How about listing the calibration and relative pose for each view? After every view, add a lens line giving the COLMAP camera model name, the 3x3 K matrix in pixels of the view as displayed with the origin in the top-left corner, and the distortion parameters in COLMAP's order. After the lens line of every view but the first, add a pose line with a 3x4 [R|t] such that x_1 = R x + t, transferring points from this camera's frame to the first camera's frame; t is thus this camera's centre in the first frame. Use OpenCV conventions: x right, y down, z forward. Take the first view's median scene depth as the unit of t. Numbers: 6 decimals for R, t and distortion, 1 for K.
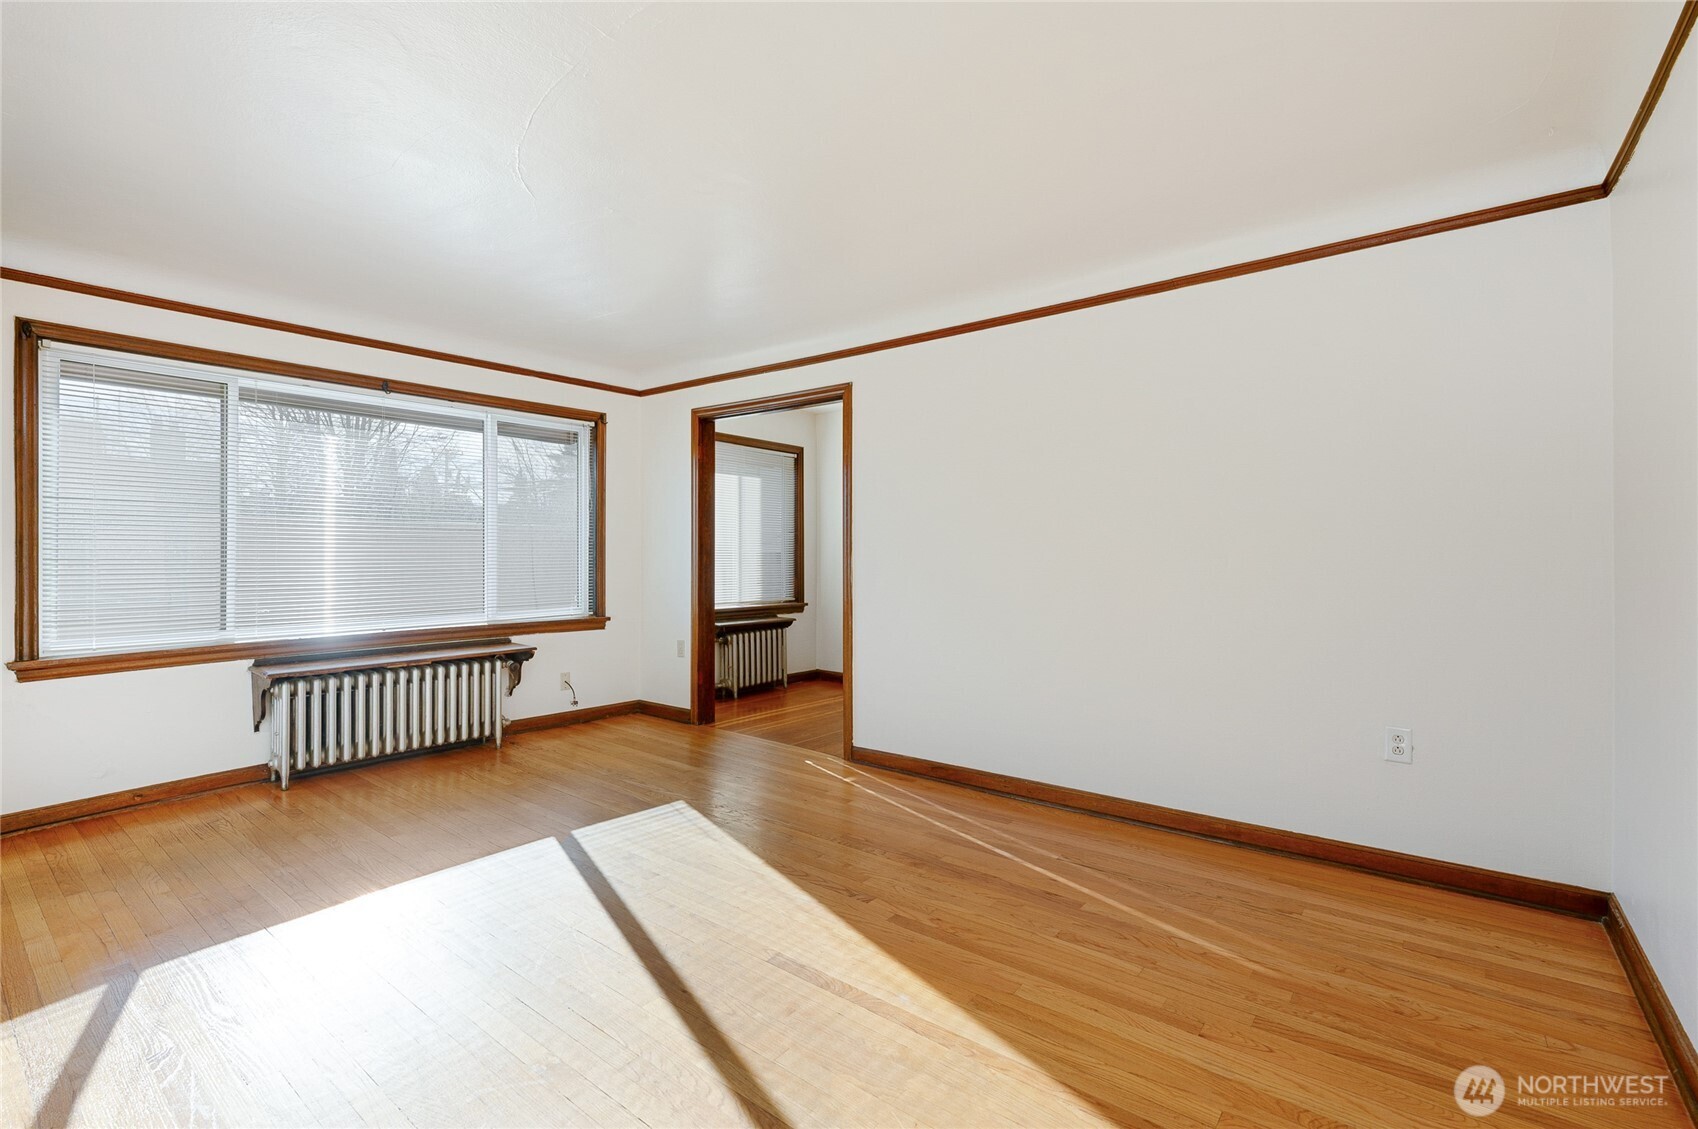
lens RADIAL K [[736.1, 0, 835.4], [0, 736.1, 554.4], [0, 0, 1]] dist [0.000320, 0.000096]
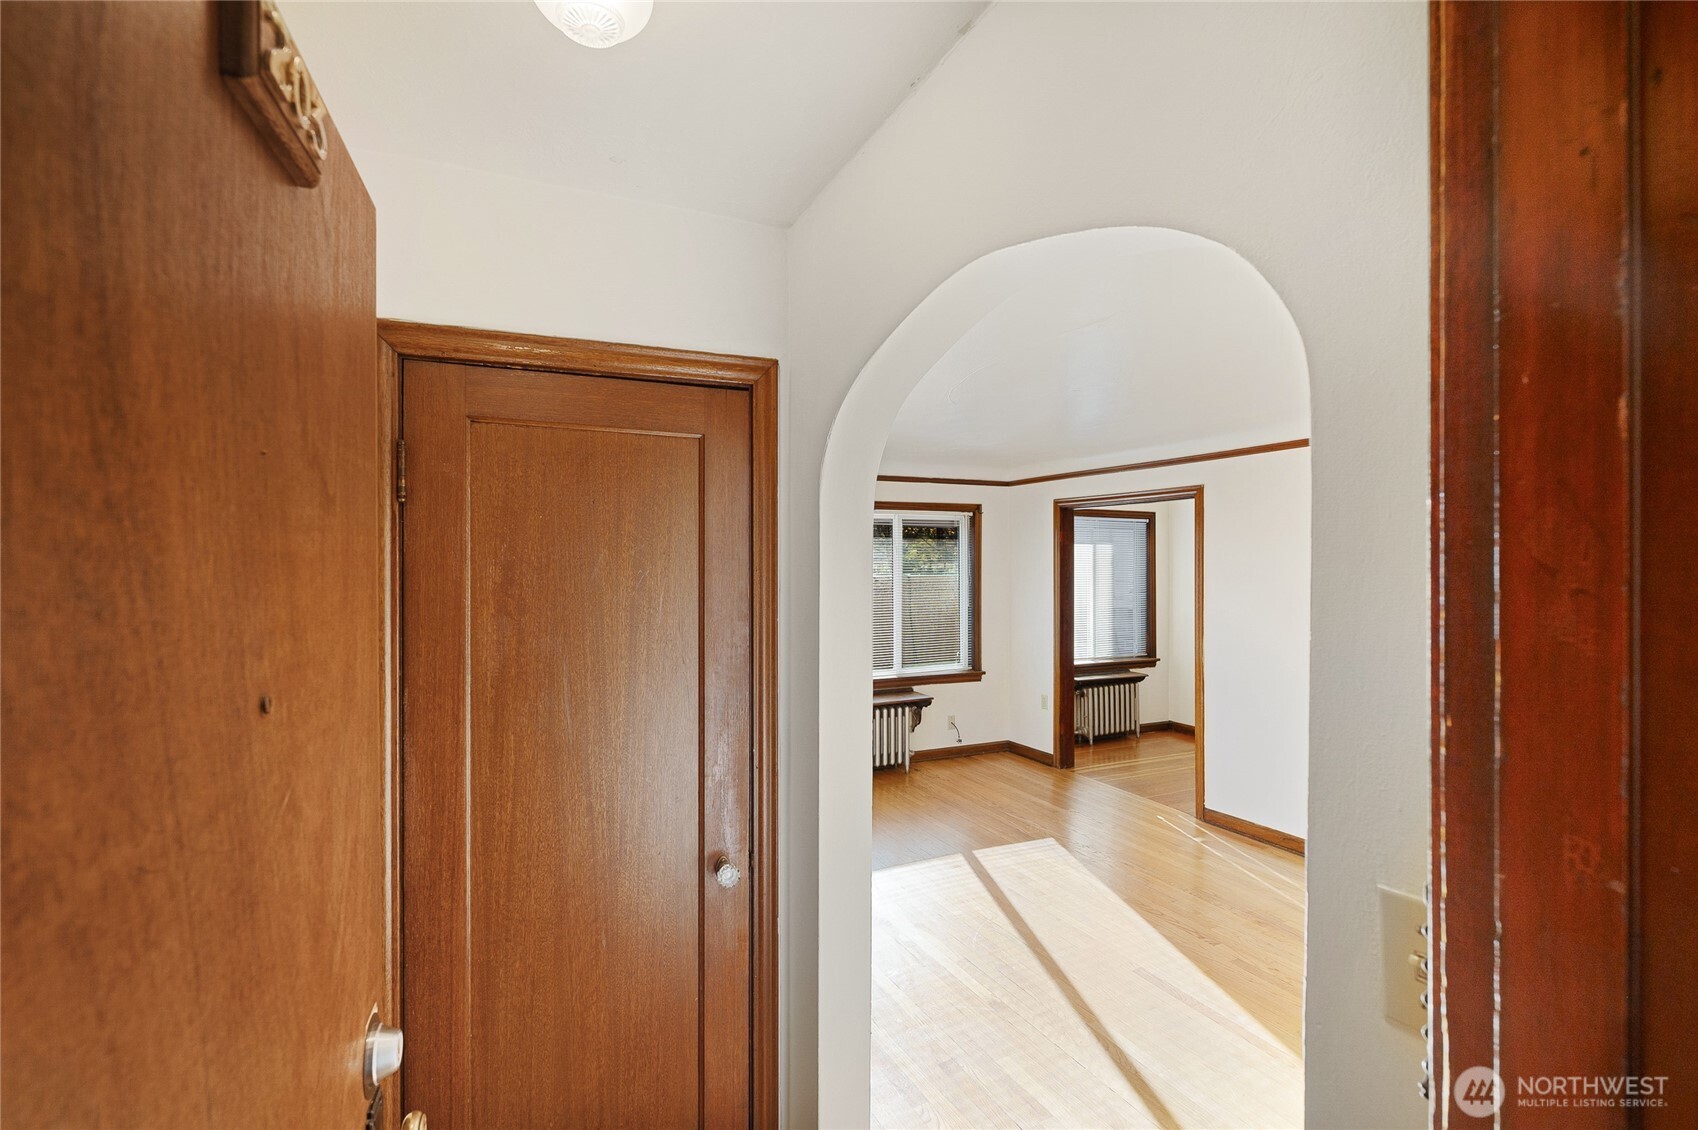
lens RADIAL K [[753.1, 0, 854.7], [0, 753.1, 564.7], [0, 0, 1]] dist [0.000297, -0.000585]
pose [[0.914150, -0.000340, -0.405377, 0.001473], [0.003704, 0.999965, 0.007515, -0.113104], [0.405360, -0.008372, 0.914119, -0.249600]]
